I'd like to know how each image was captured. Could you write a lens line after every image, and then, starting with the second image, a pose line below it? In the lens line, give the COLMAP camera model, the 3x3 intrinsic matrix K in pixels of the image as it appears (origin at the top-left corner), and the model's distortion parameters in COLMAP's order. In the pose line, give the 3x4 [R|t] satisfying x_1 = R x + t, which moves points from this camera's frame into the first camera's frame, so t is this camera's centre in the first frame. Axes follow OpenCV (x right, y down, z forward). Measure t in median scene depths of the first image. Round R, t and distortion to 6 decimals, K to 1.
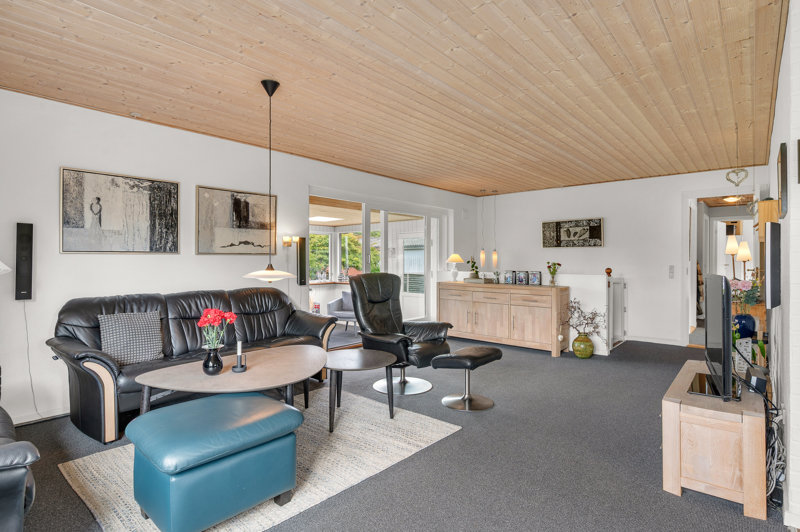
lens RADIAL K [[418.2, 0, 401.7], [0, 418.2, 262.1], [0, 0, 1]] dist [-0.002600, -0.000112]
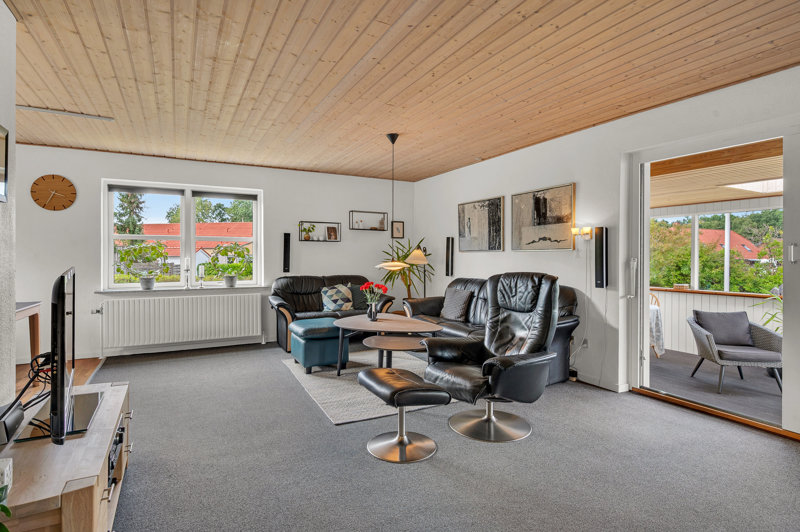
lens RADIAL K [[418.2, 0, 401.6], [0, 418.2, 260.5], [0, 0, 1]] dist [-0.002600, -0.000112]
pose [[-0.367604, 0.008789, -0.929941, 0.751467], [-0.005341, 0.999919, 0.011562, -0.003399], [0.929967, 0.009217, -0.367528, 1.128802]]
